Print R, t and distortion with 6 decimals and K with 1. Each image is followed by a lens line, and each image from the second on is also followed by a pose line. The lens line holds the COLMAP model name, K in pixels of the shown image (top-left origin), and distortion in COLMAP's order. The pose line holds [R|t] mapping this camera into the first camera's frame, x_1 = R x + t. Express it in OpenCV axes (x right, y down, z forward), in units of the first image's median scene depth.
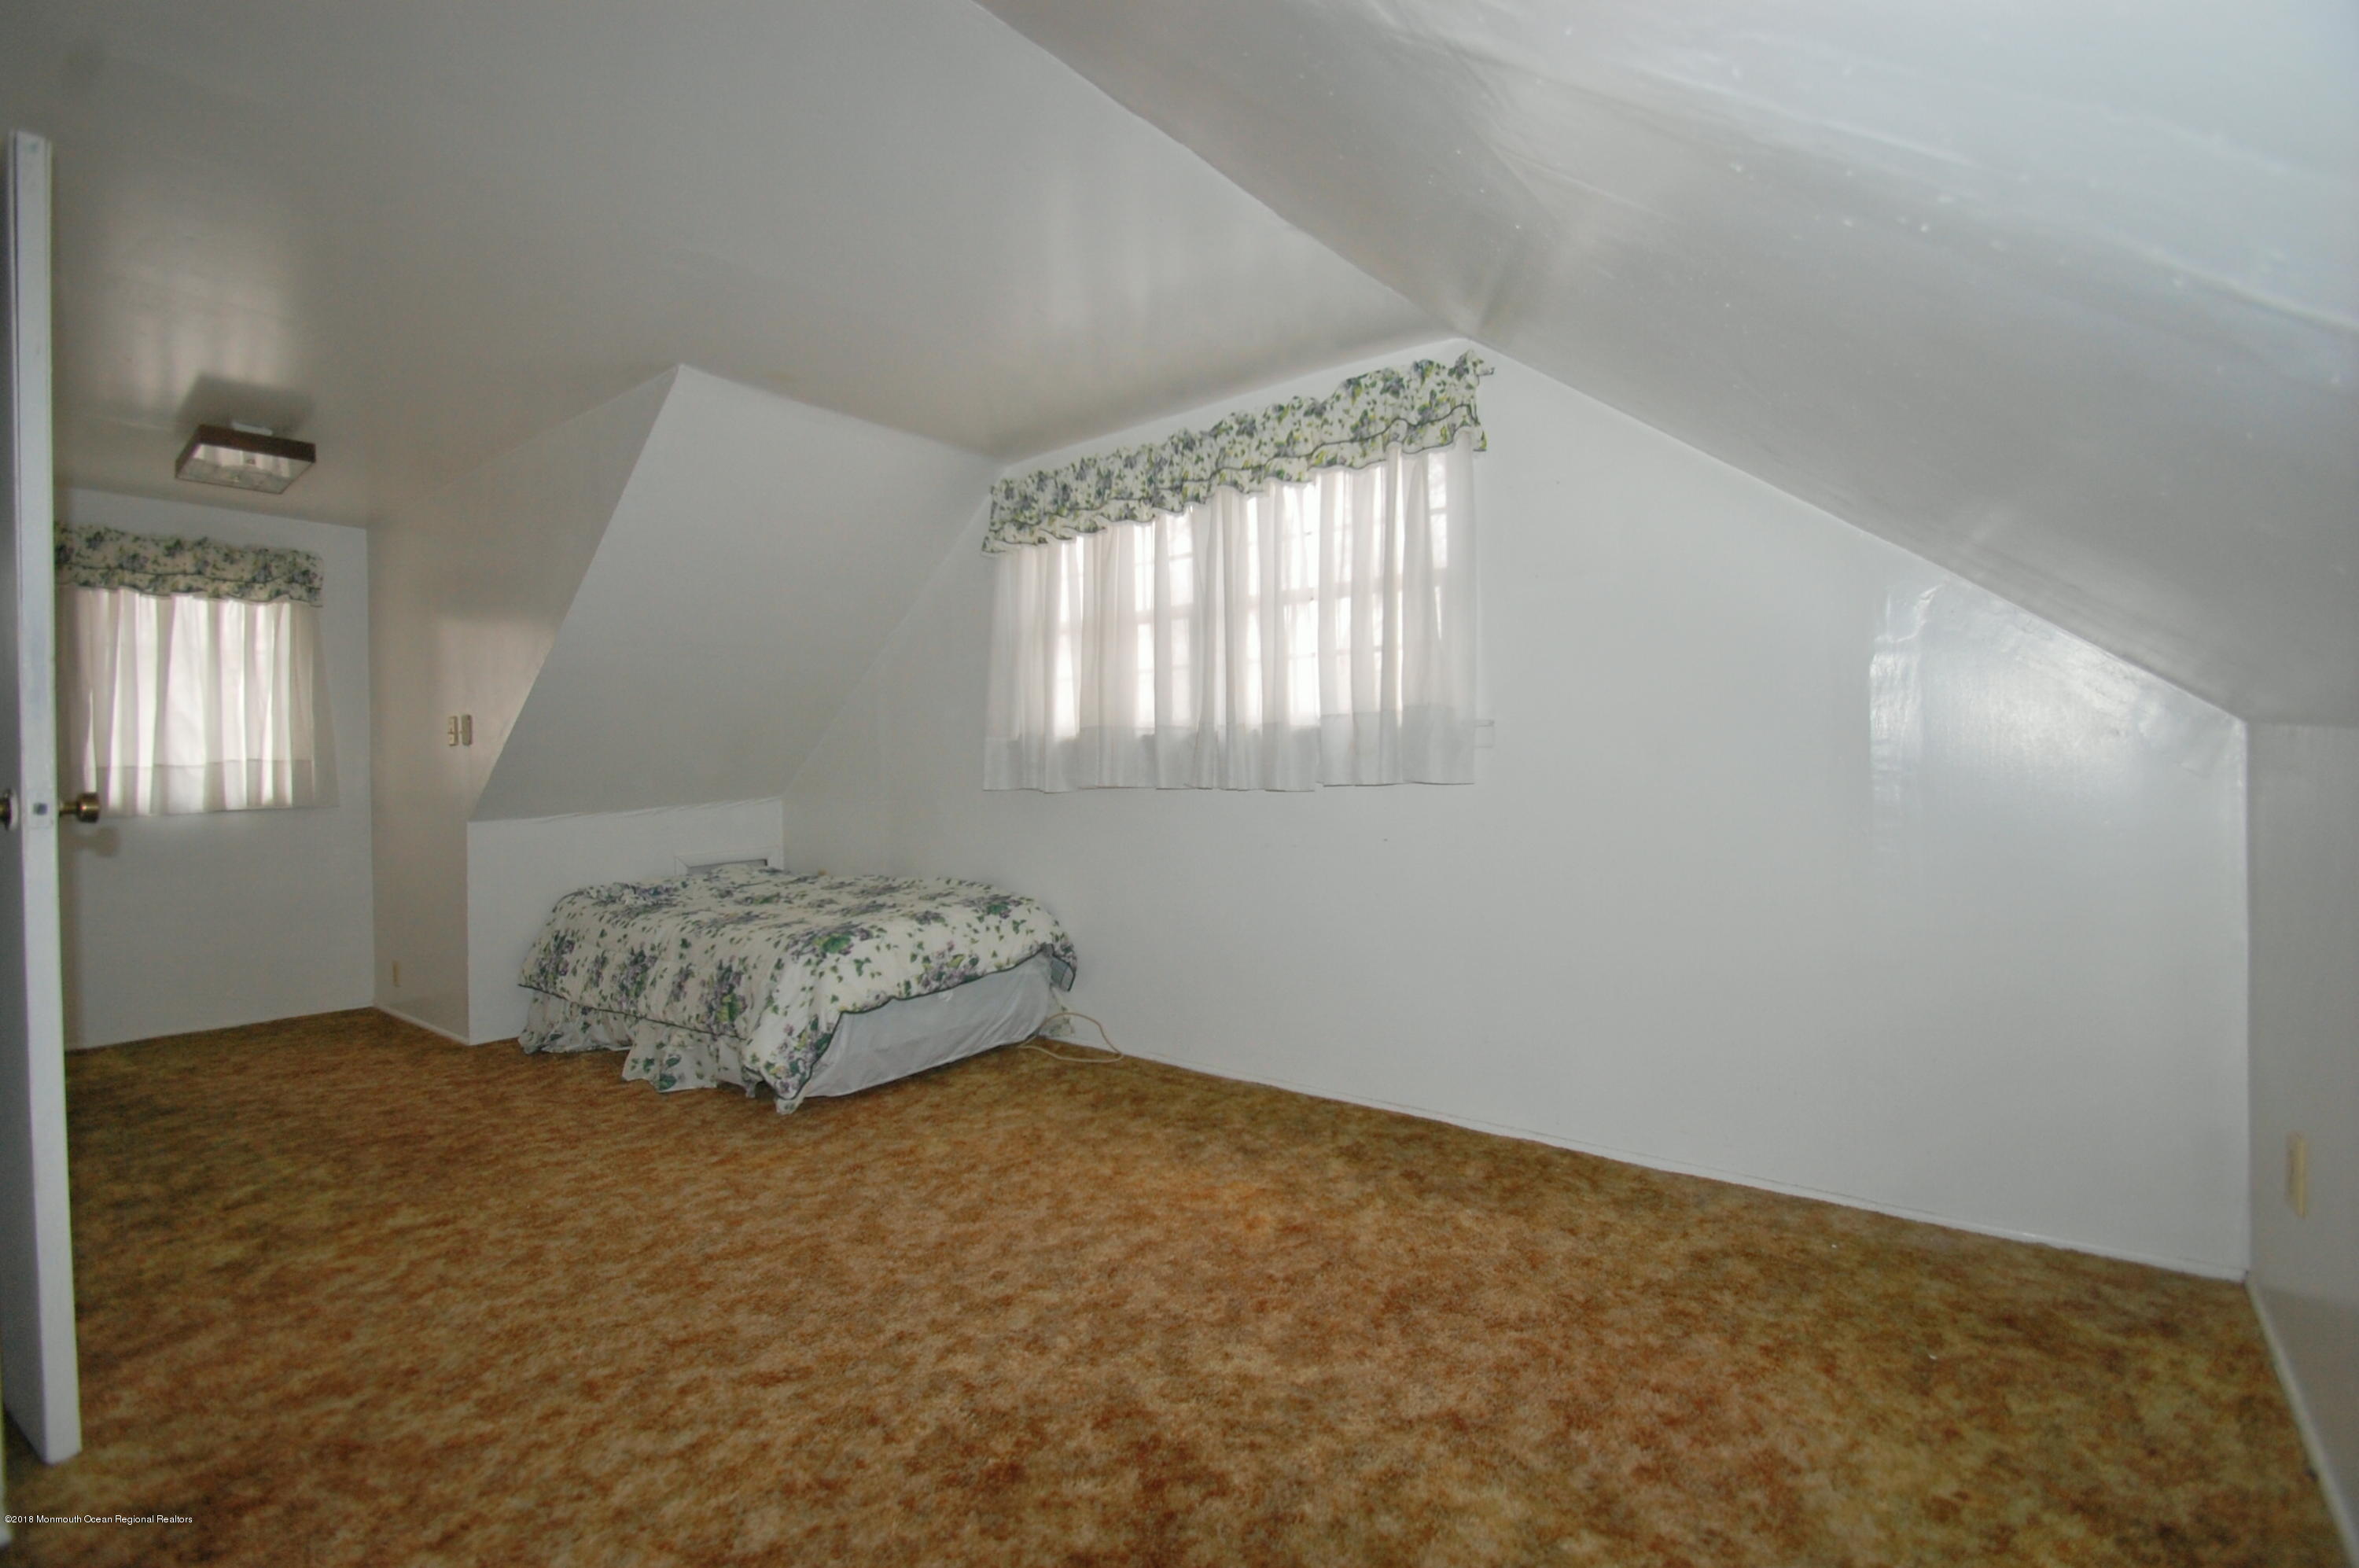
lens RADIAL K [[1025.8, 0, 1166.9], [0, 1025.8, 775.5], [0, 0, 1]] dist [0.019437, -0.016038]
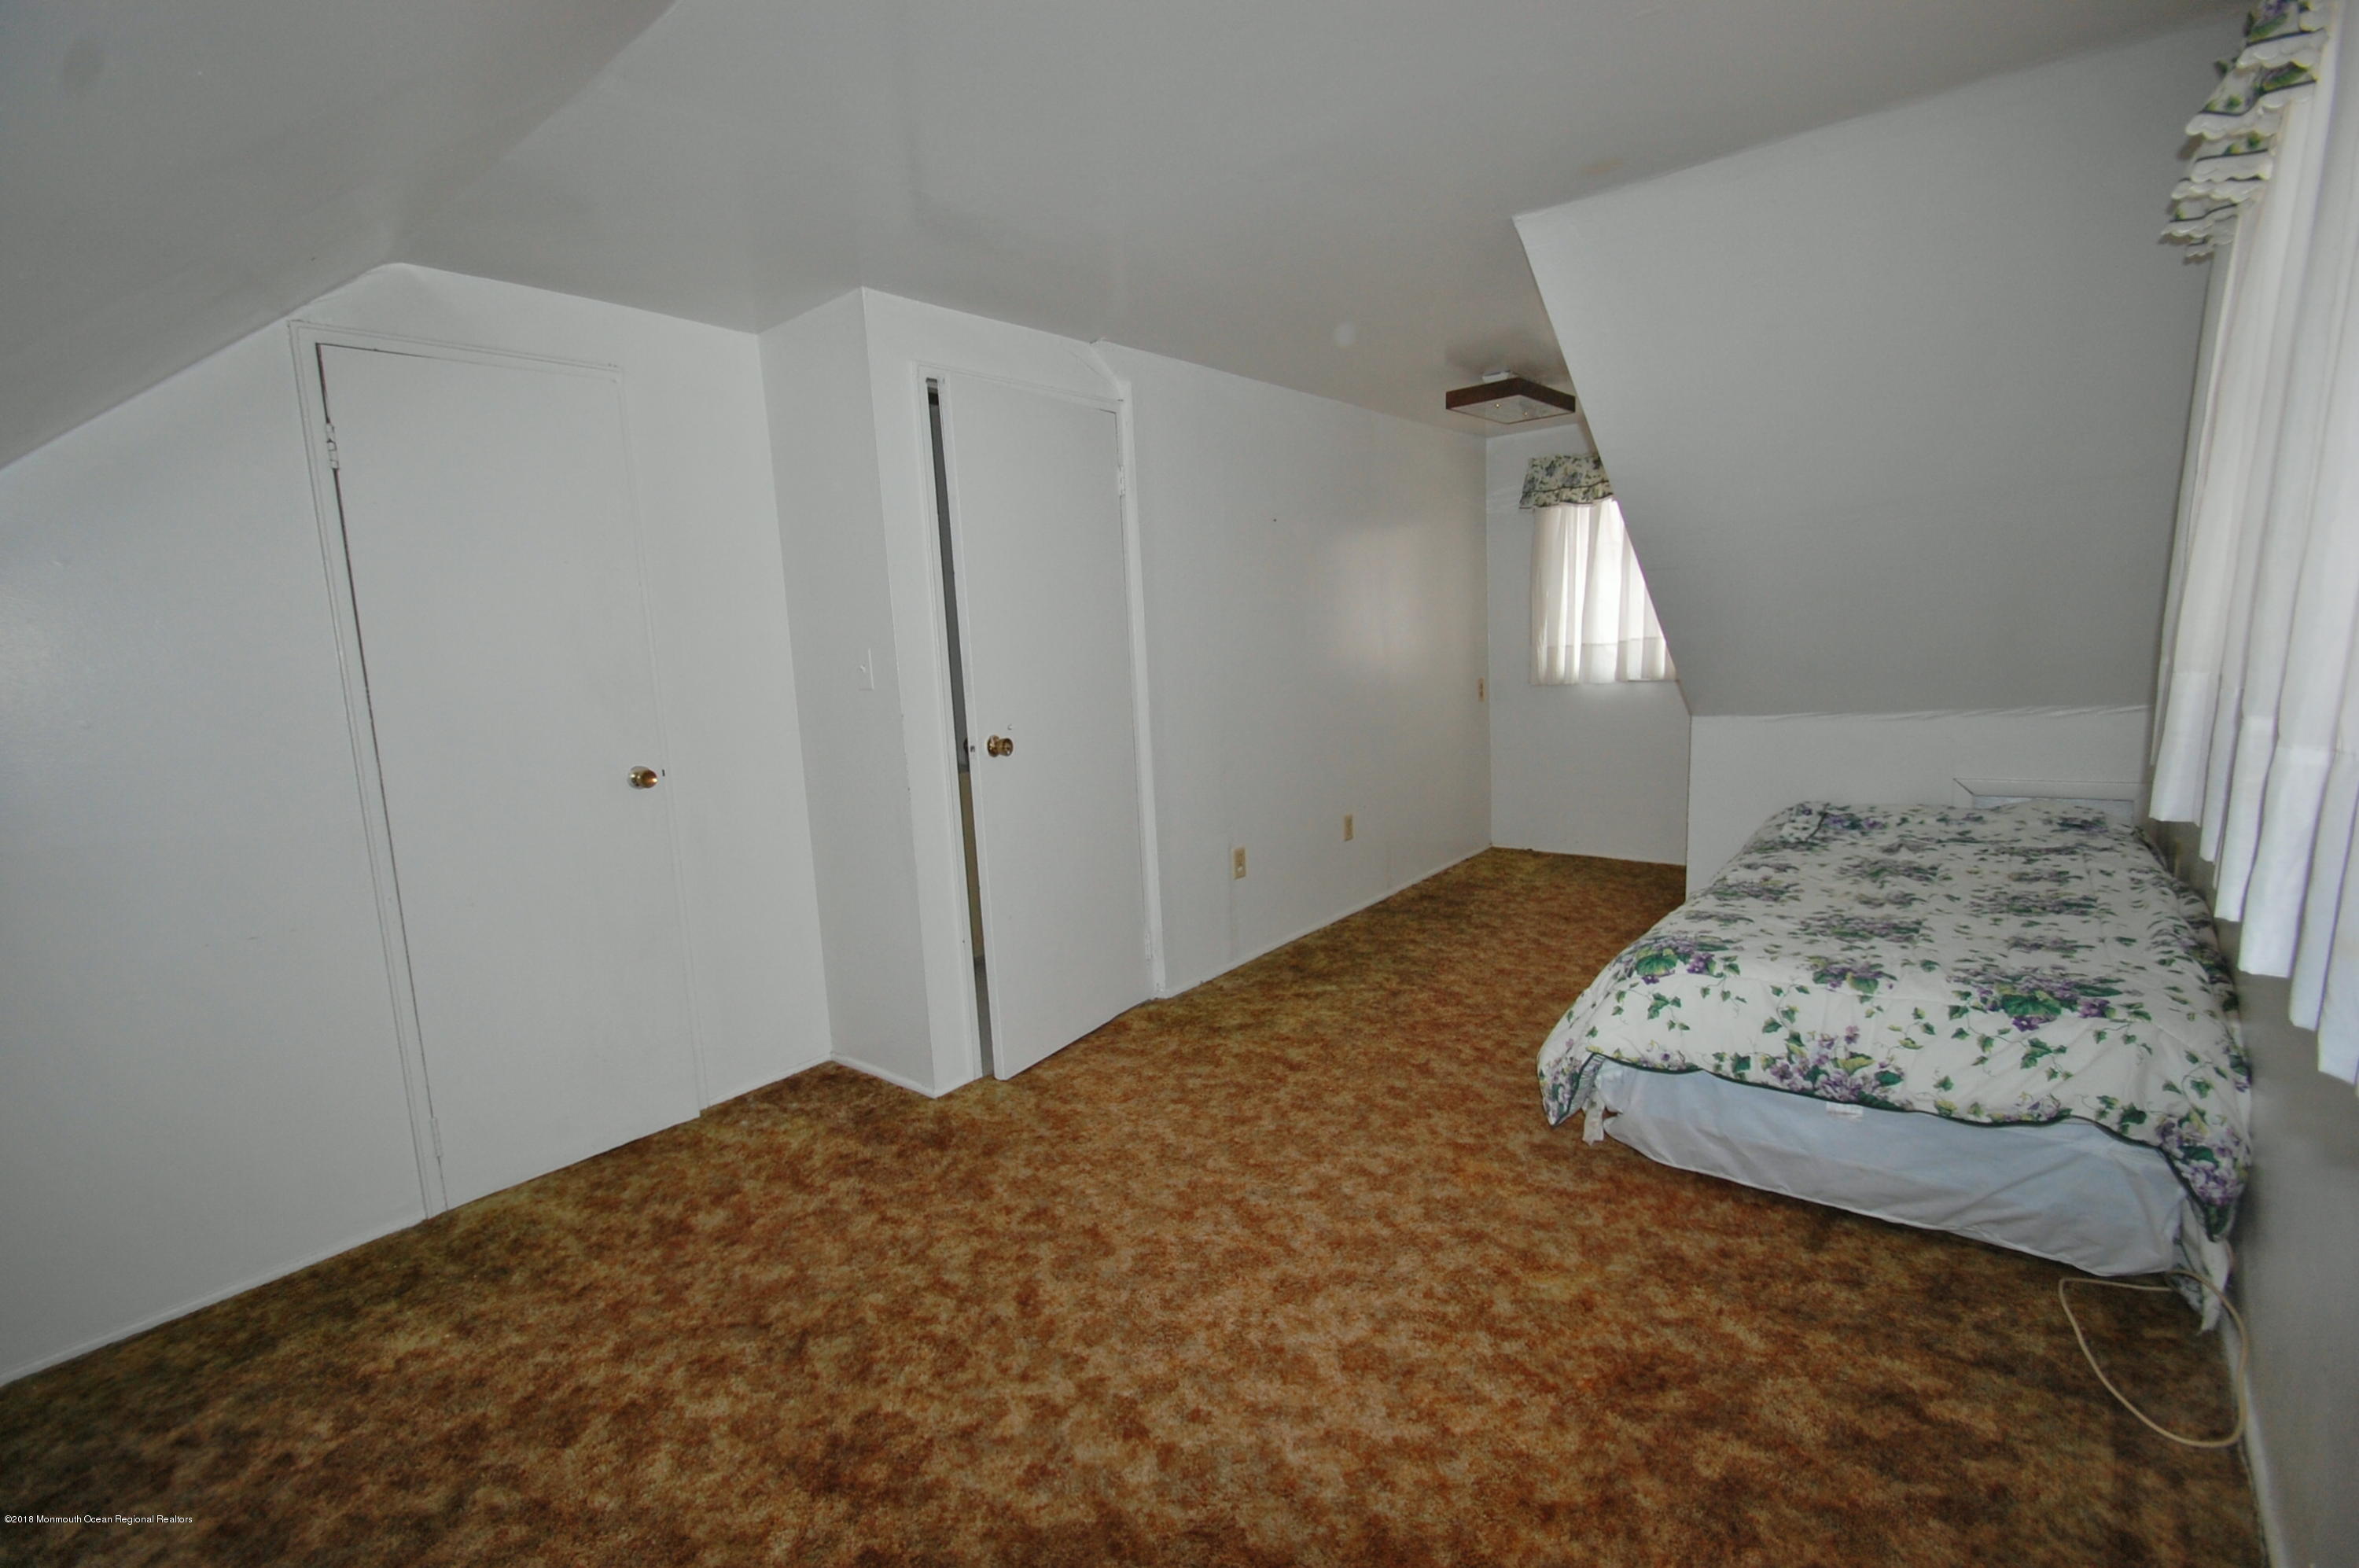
lens RADIAL K [[1025.8, 0, 1166.9], [0, 1025.8, 775.5], [0, 0, 1]] dist [0.019437, -0.016038]
pose [[-0.007880, 0.158231, -0.987371, 0.438812], [0.047705, 0.986337, 0.157684, -0.114304], [0.998830, -0.045860, -0.015321, 0.783430]]
